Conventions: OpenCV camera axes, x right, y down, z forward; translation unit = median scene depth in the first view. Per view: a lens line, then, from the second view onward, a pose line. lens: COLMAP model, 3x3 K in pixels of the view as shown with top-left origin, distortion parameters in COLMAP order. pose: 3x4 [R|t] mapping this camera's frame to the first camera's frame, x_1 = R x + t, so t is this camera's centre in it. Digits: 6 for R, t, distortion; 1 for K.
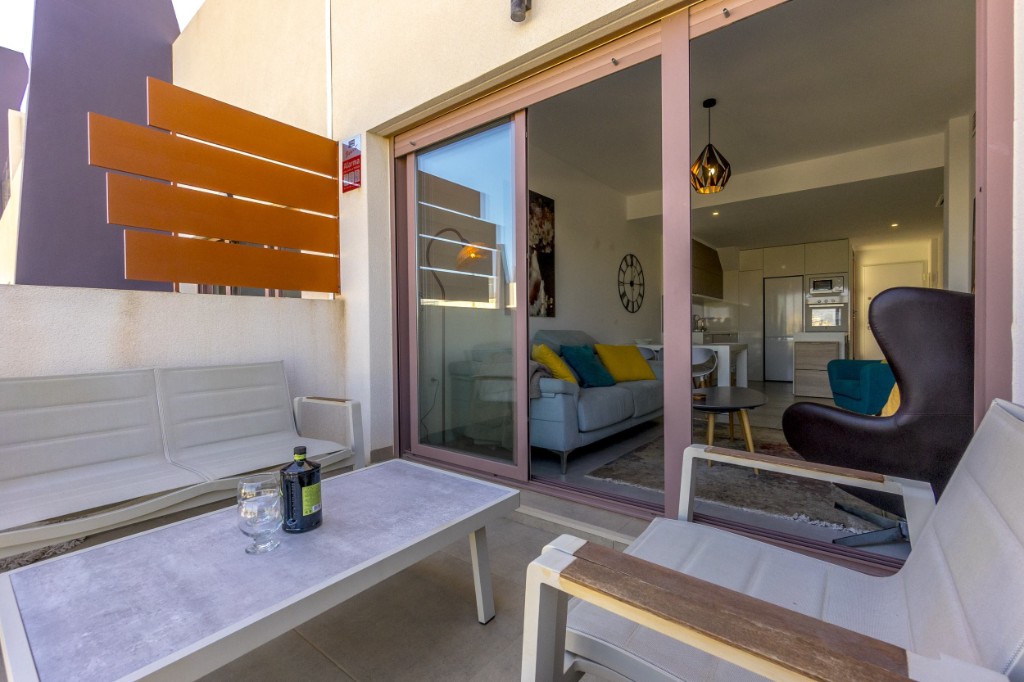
lens RADIAL K [[447.6, 0, 530.6], [0, 447.6, 339.4], [0, 0, 1]] dist [-0.002671, -0.000390]
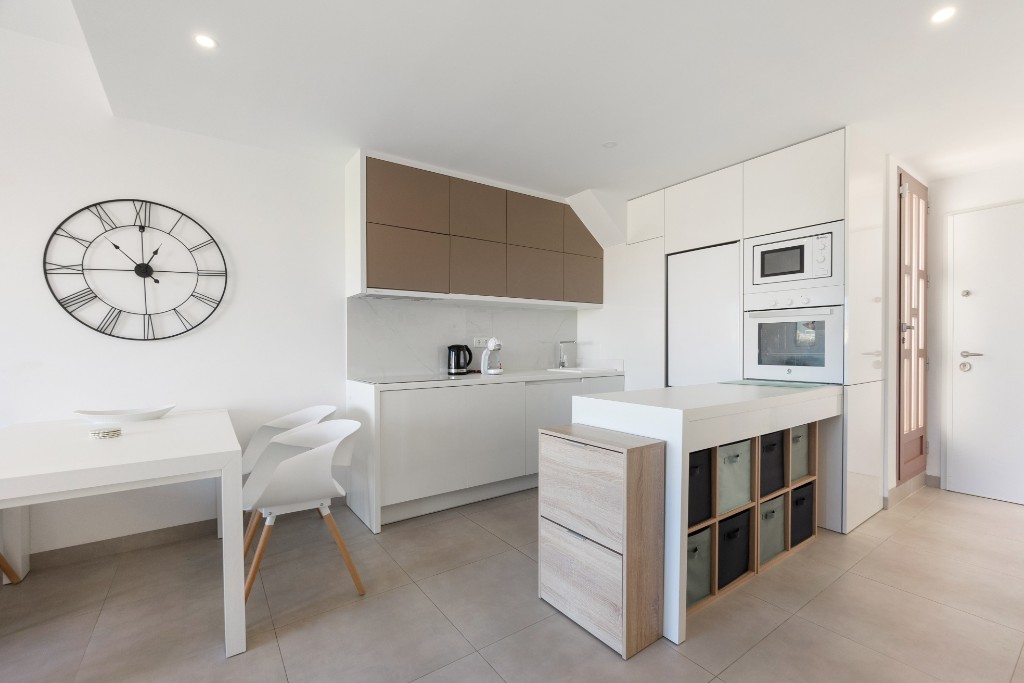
lens RADIAL K [[447.6, 0, 518.7], [0, 447.6, 361.7], [0, 0, 1]] dist [-0.002671, -0.000390]
pose [[0.955179, 0.013171, -0.295736, 0.913688], [-0.006309, 0.999689, 0.024145, -0.069996], [0.295962, -0.021197, 0.954964, 0.945388]]
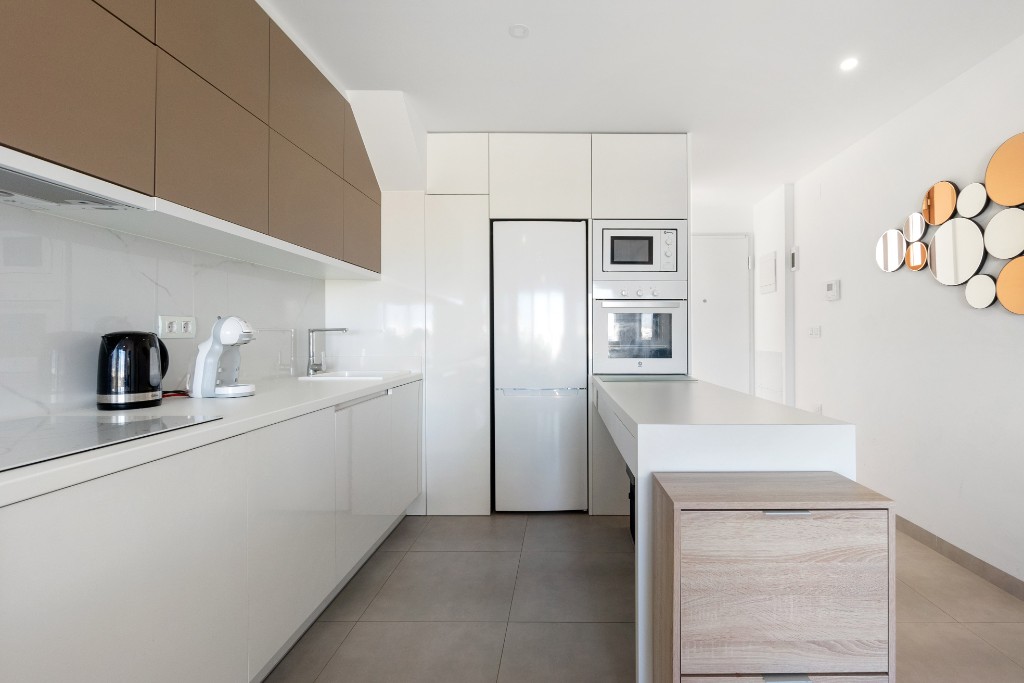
lens RADIAL K [[447.6, 0, 553.4], [0, 447.6, 352.2], [0, 0, 1]] dist [-0.002671, -0.000390]
pose [[0.800090, -0.013016, 0.599739, 0.626389], [0.003557, 0.999850, 0.016953, -0.069876], [-0.599870, -0.011431, 0.800016, 1.234157]]
